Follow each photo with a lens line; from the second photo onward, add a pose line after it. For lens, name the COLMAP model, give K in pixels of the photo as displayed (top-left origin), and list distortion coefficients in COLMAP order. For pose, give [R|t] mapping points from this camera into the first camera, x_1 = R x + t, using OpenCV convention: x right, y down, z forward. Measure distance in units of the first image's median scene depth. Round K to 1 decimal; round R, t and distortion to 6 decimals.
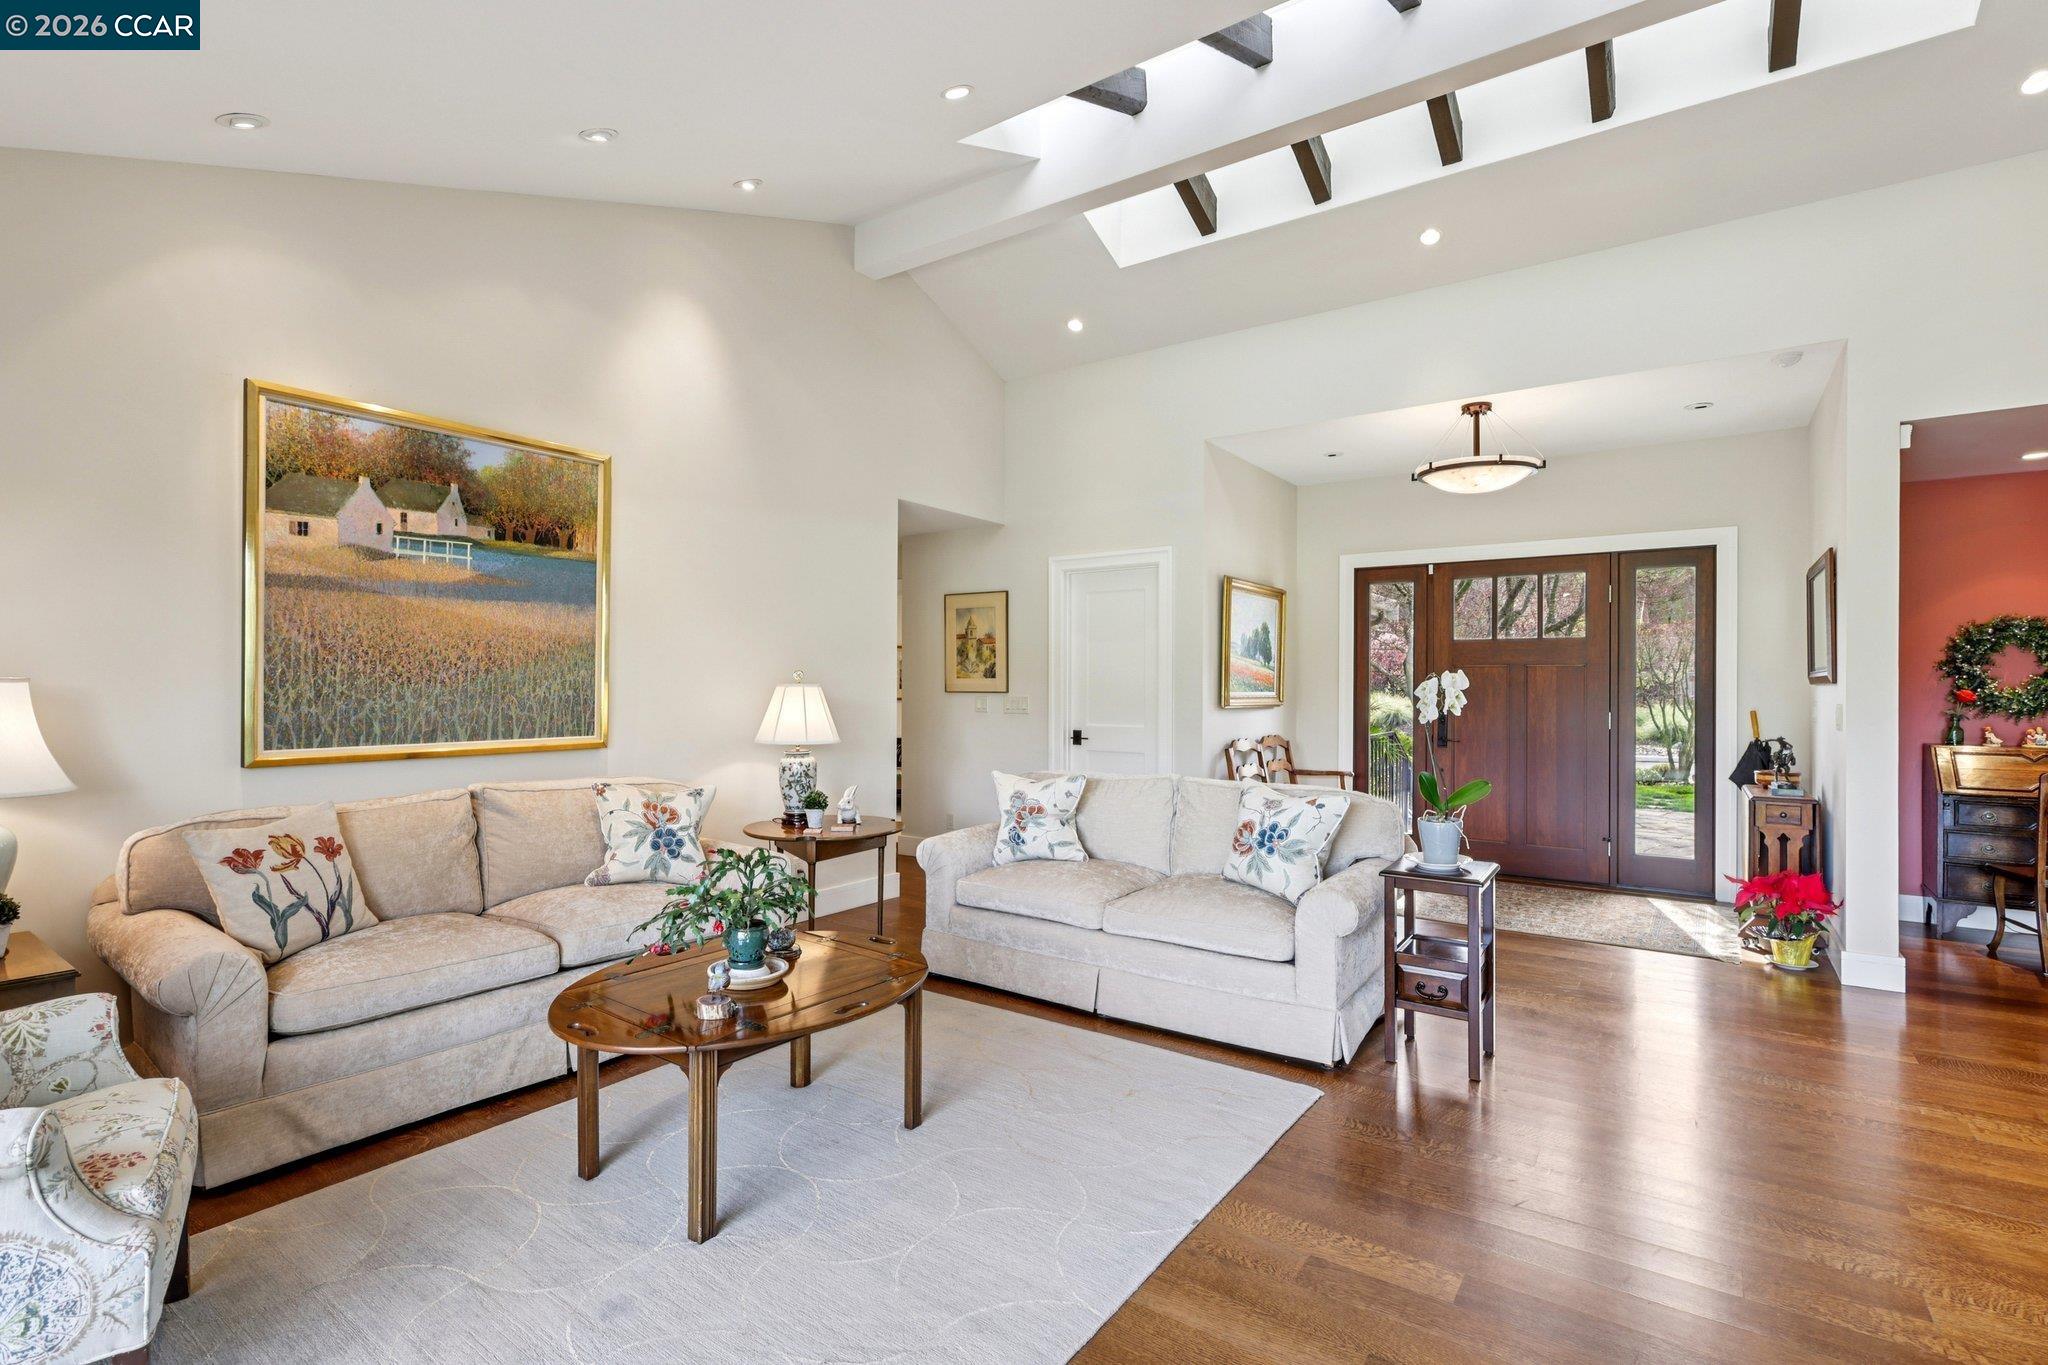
lens RADIAL K [[955.5, 0, 1024.0], [0, 955.5, 682.5], [0, 0, 1]] dist [-0.000658, -0.000198]
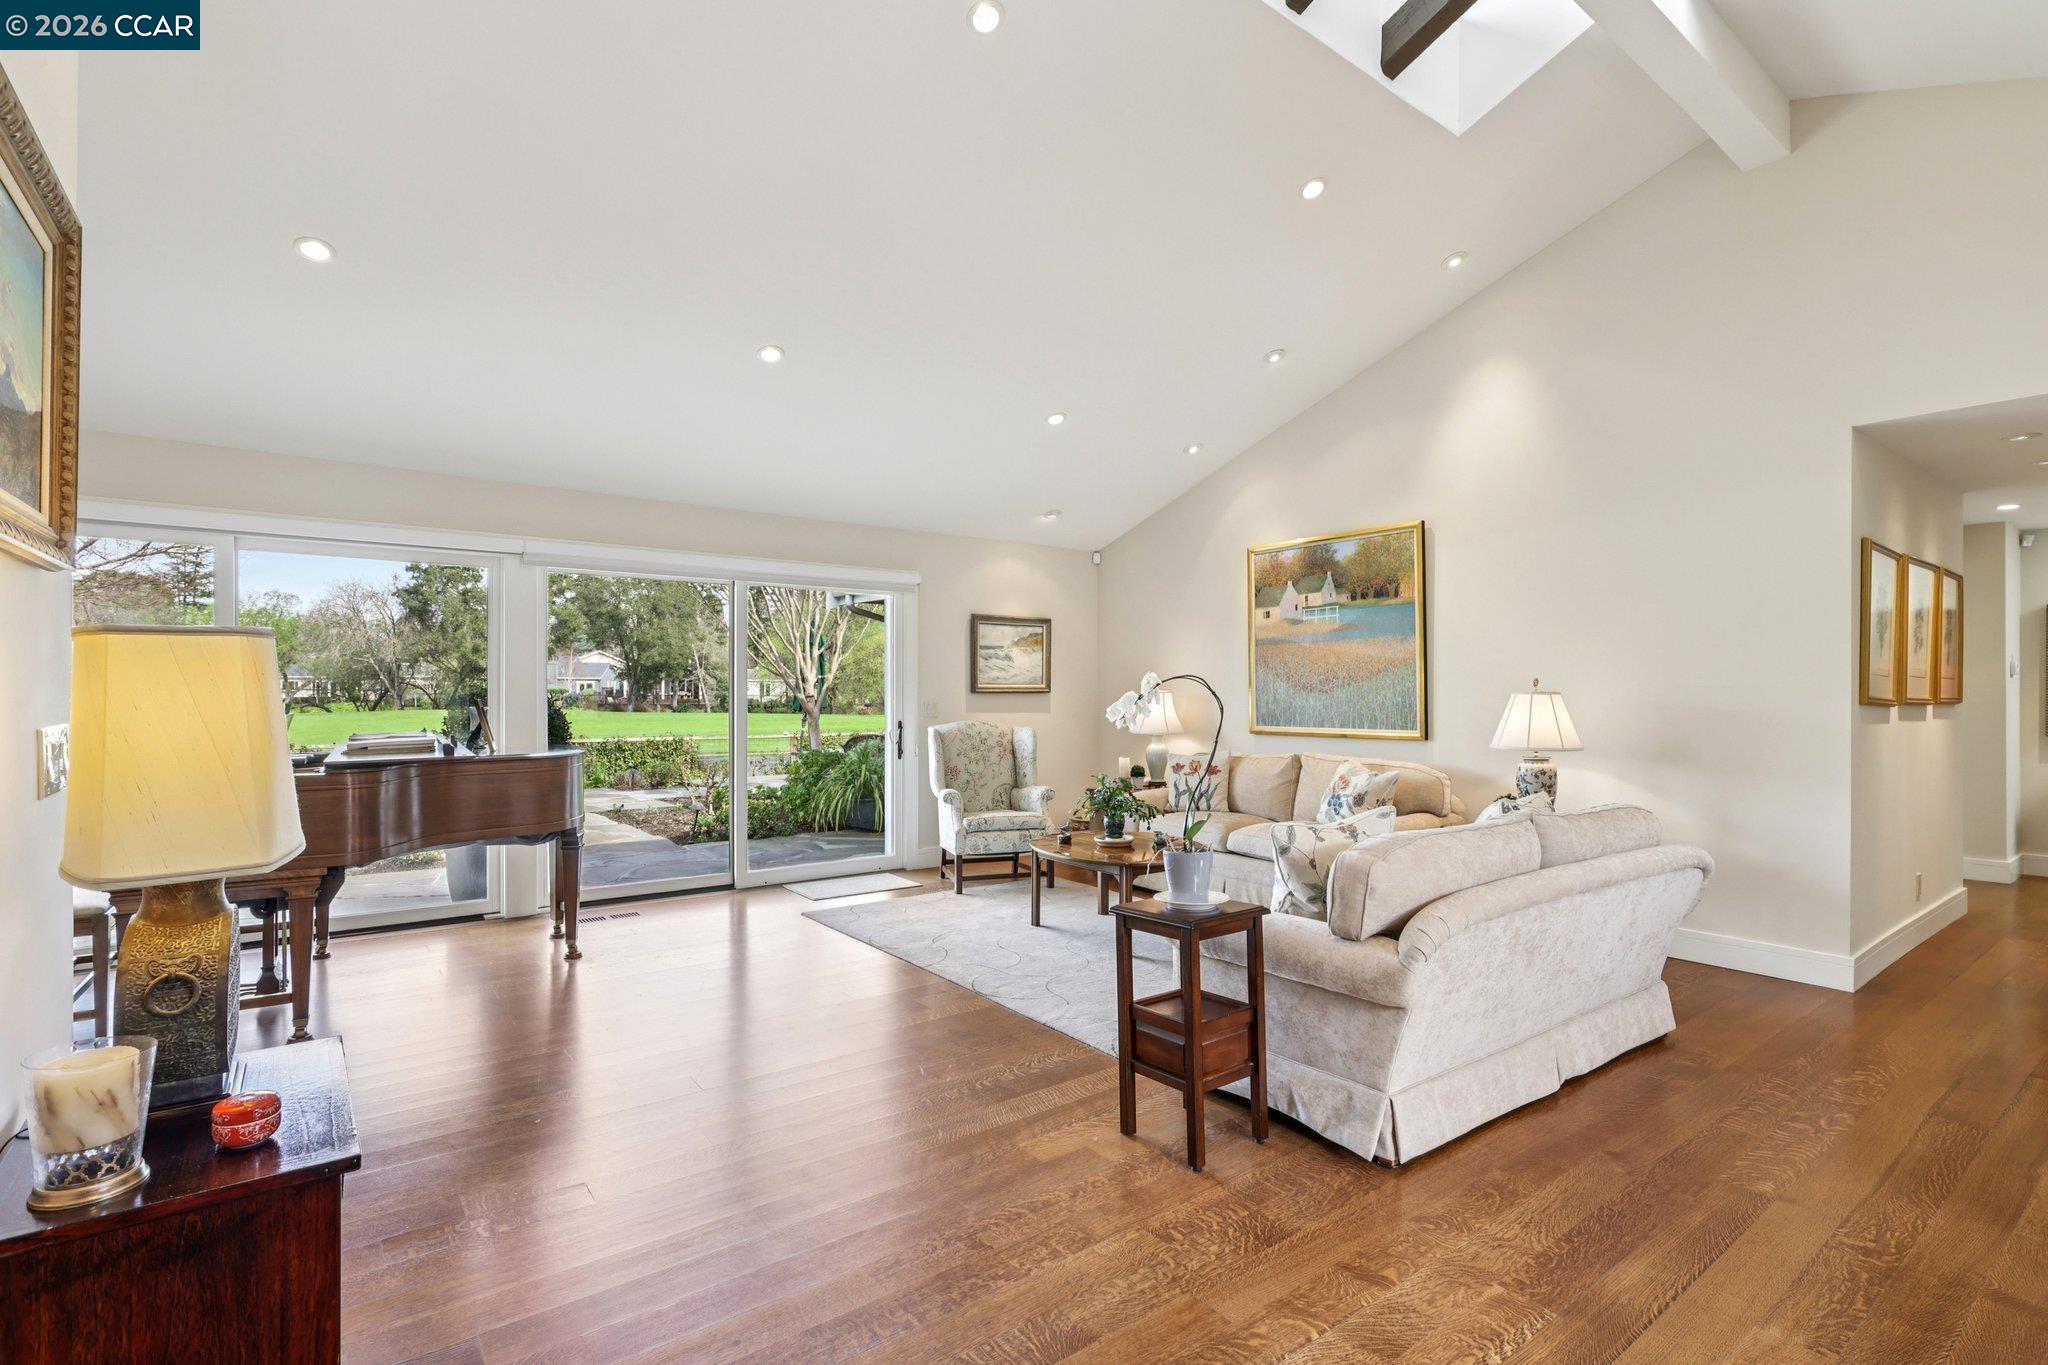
lens RADIAL K [[955.5, 0, 1024.0], [0, 955.5, 682.5], [0, 0, 1]] dist [-0.000658, -0.000198]
pose [[-0.298064, -0.018410, -0.954368, 1.128644], [0.000018, 0.999814, -0.019292, 0.015319], [0.954546, -0.005768, -0.298009, 0.979383]]
